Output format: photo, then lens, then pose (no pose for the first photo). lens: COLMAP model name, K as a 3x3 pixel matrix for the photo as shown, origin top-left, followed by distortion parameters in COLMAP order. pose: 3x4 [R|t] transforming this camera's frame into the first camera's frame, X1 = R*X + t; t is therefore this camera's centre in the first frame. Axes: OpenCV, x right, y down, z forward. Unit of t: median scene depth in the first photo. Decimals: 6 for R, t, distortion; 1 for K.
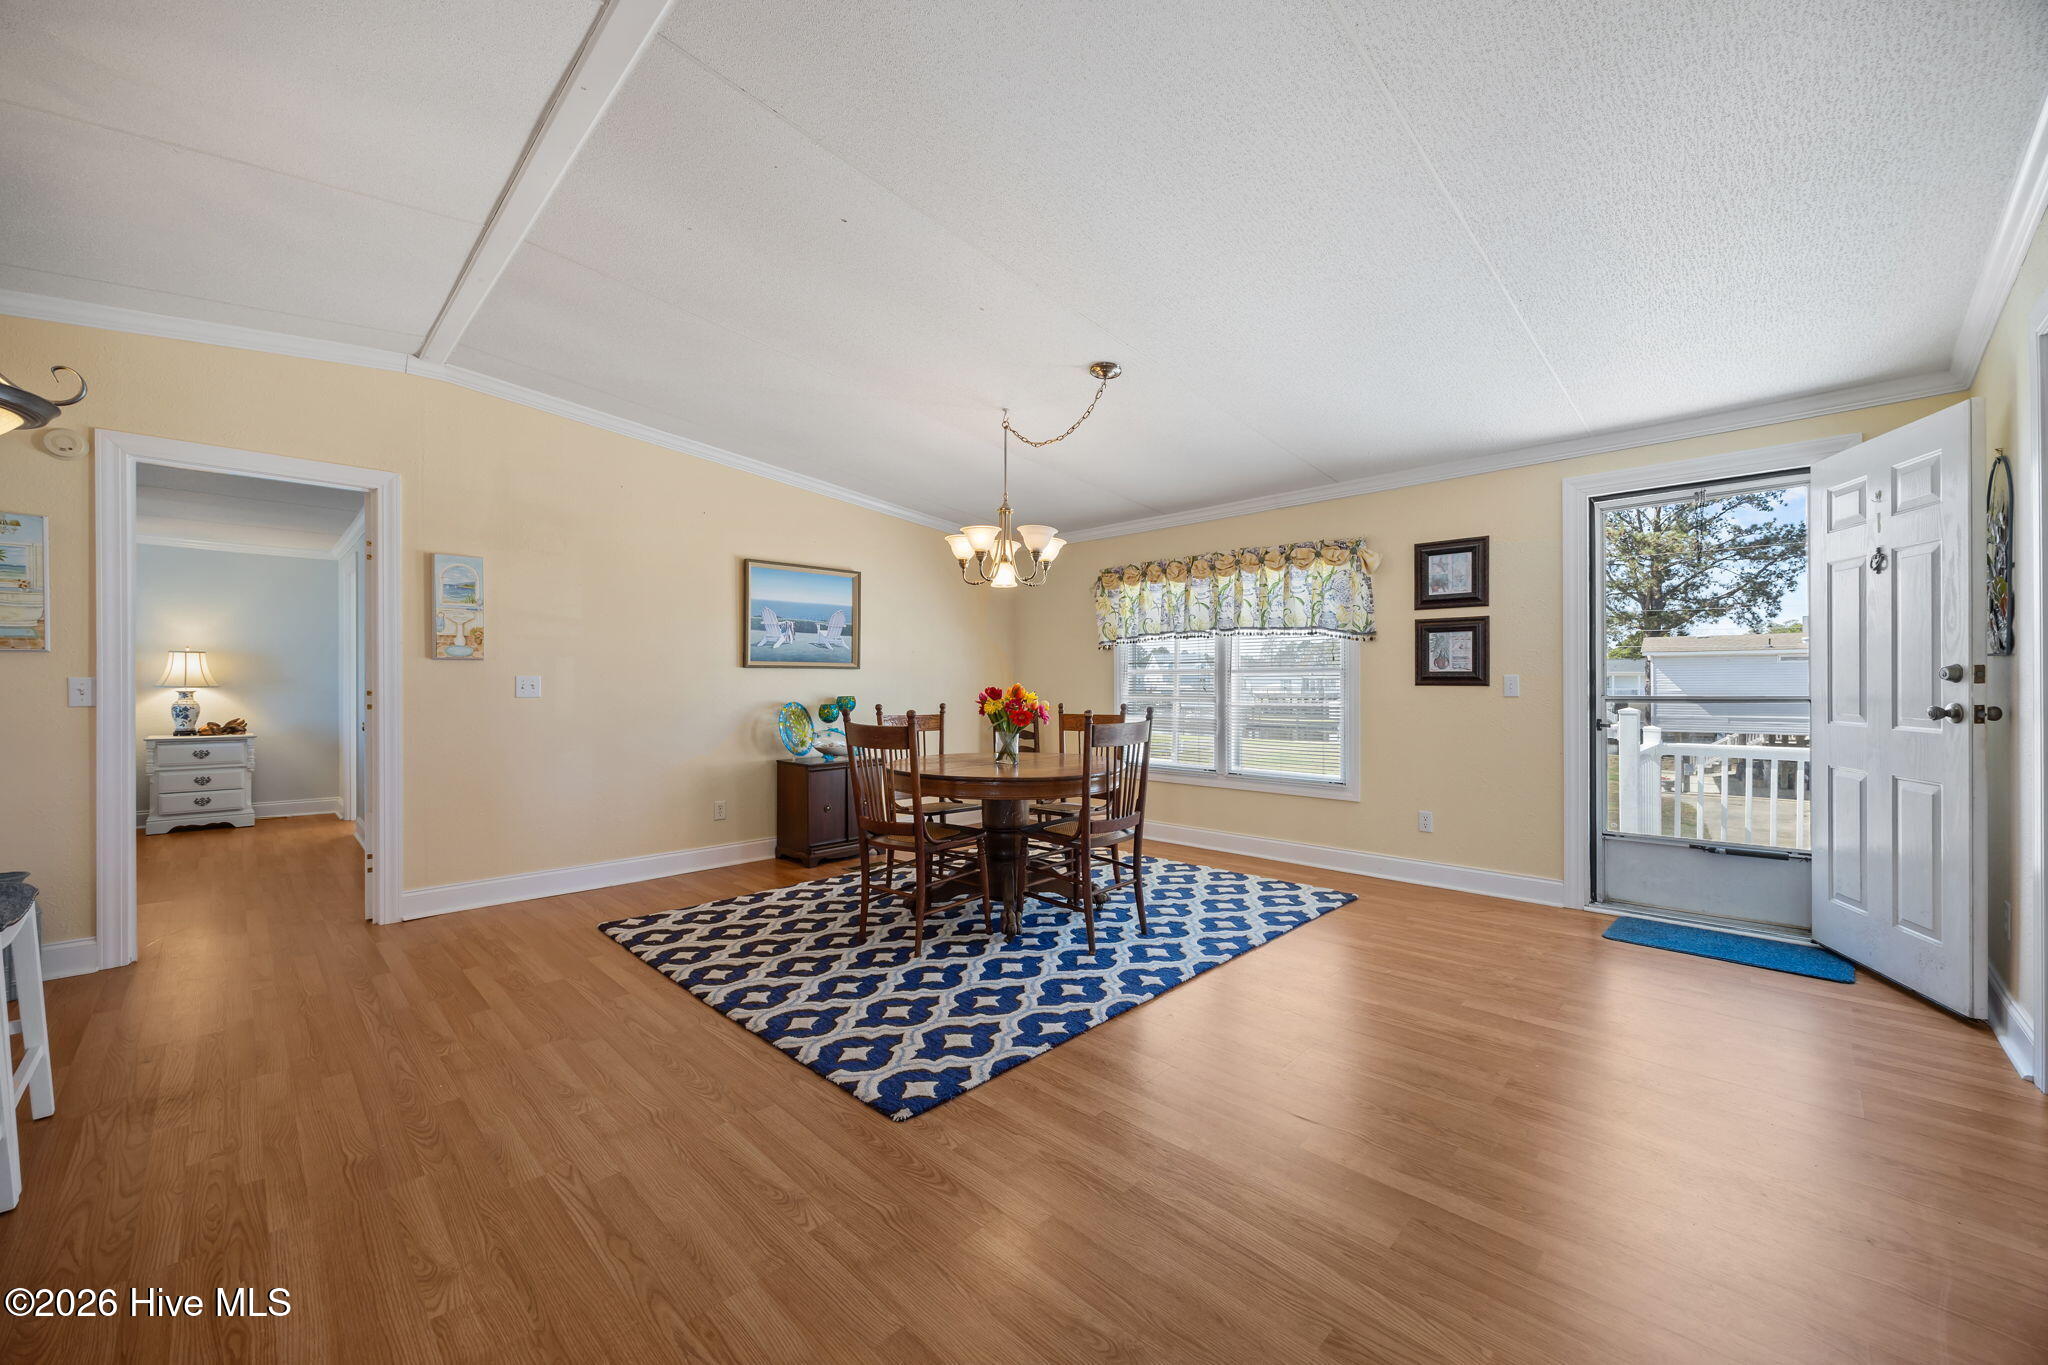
lens RADIAL K [[785.0, 0, 1024.0], [0, 785.0, 682.5], [0, 0, 1]] dist [0.002047, 0.000039]
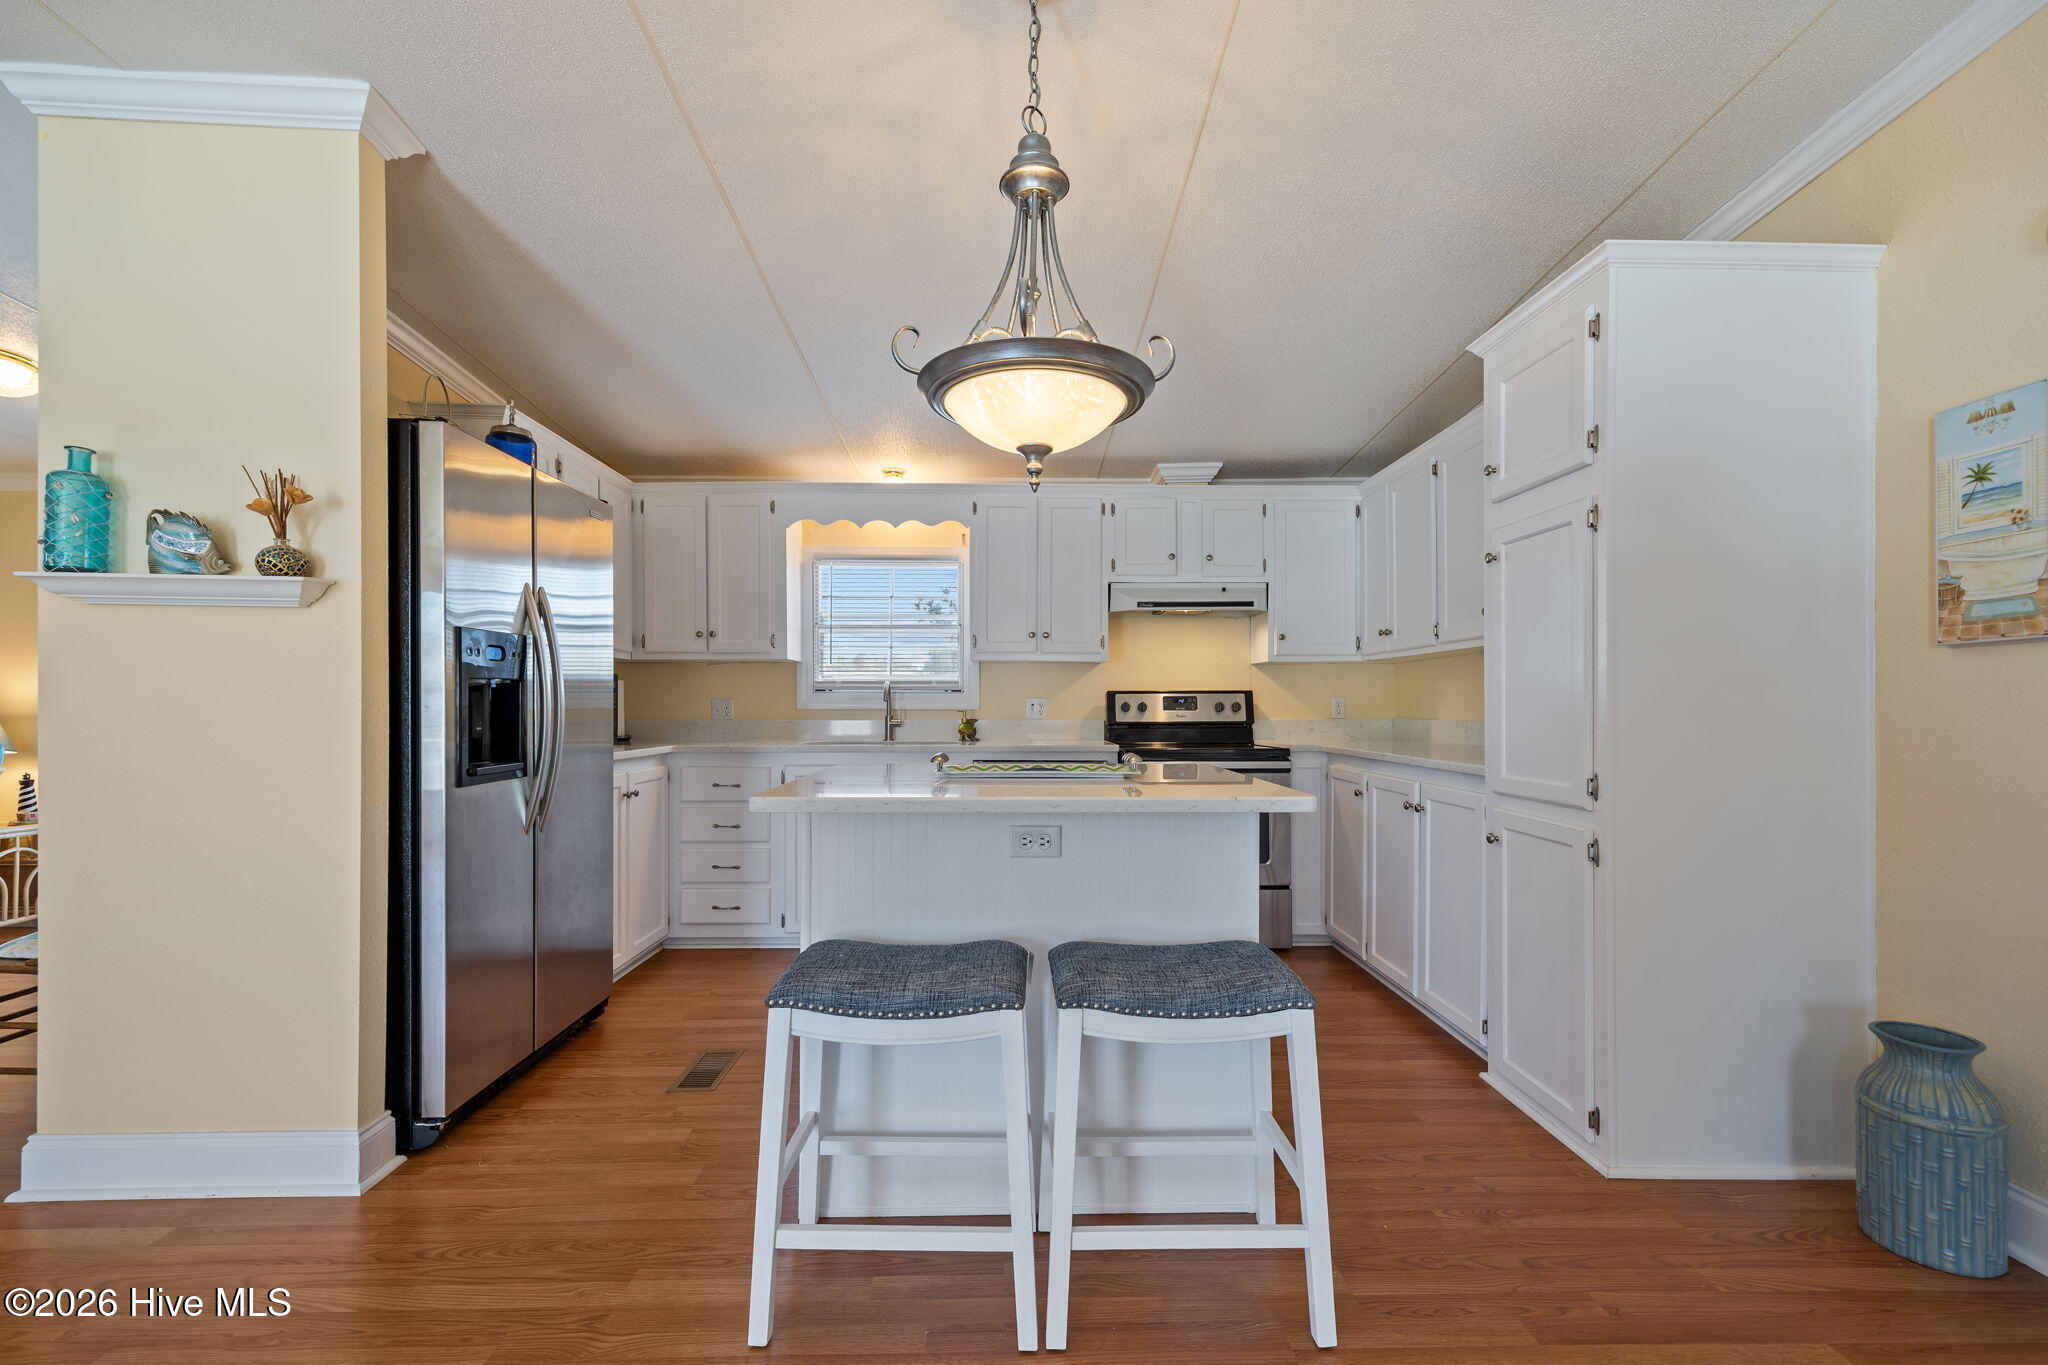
lens RADIAL K [[853.1, 0, 1022.7], [0, 853.1, 709.2], [0, 0, 1]] dist [0.007545, -0.000038]
pose [[-0.699458, 0.004410, -0.714660, -0.267732], [0.001955, 0.999989, 0.004258, 0.002289], [0.714671, 0.001582, -0.699459, 0.667164]]
